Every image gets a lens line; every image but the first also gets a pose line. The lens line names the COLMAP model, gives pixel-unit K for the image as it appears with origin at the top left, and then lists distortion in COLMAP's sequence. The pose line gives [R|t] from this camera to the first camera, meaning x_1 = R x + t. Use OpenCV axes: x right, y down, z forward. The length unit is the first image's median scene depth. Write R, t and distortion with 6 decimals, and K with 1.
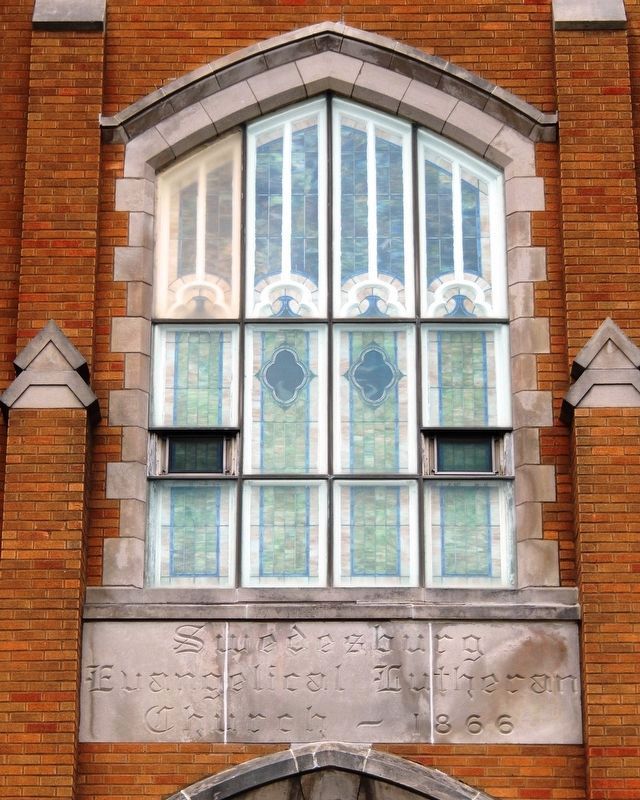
lens RADIAL K [[2360.5, 0, 318.6], [0, 2360.5, 400.4], [0, 0, 1]] dist [0.023837, 0.000000]
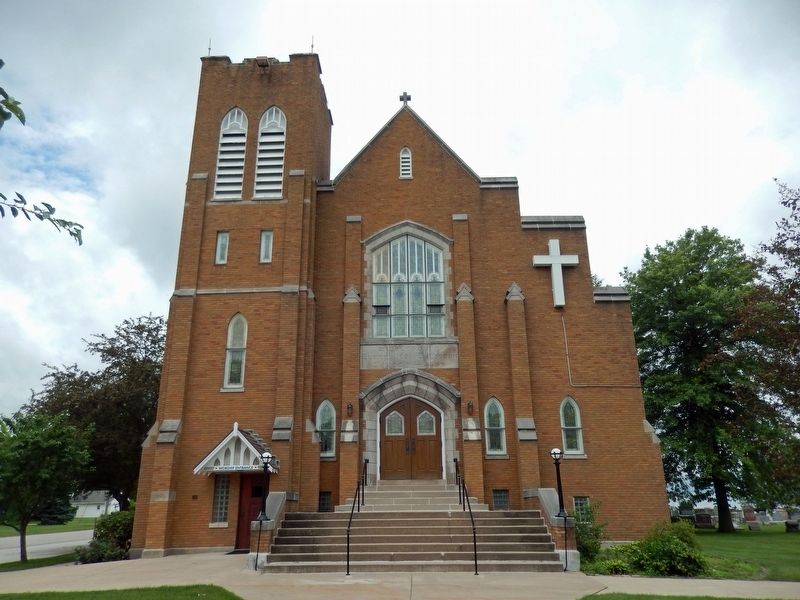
lens RADIAL K [[582.3, 0, 405.1], [0, 582.3, 299.2], [0, 0, 1]] dist [0.003405, 0.000533]
pose [[0.999724, -0.018987, -0.013837, 0.015027], [0.020063, 0.996408, 0.082272, -0.100905], [0.012225, -0.082527, 0.996514, -0.225440]]
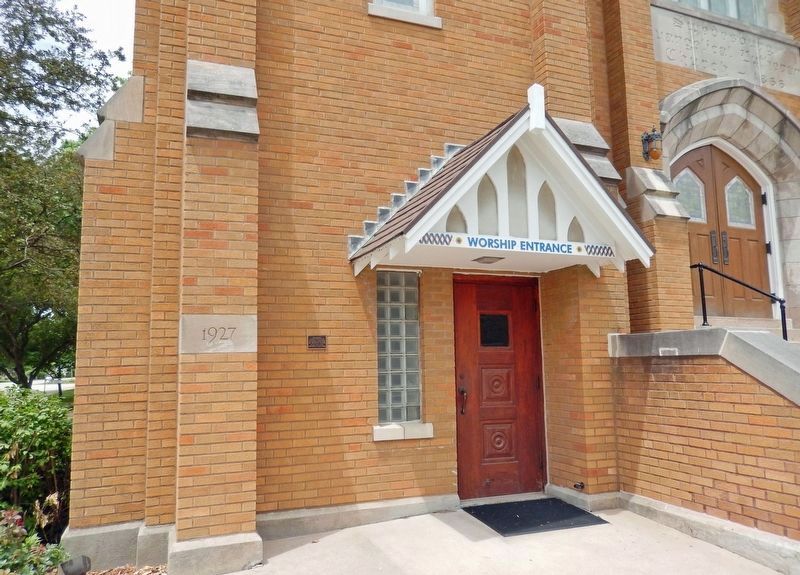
lens RADIAL K [[605.7, 0, 401.1], [0, 605.7, 288.1], [0, 0, 1]] dist [-0.006364, -0.003677]
pose [[0.915514, 0.040339, 0.400258, -0.476140], [-0.151649, 0.956165, 0.250502, 0.224267], [-0.372607, -0.290037, 0.881500, 0.509438]]
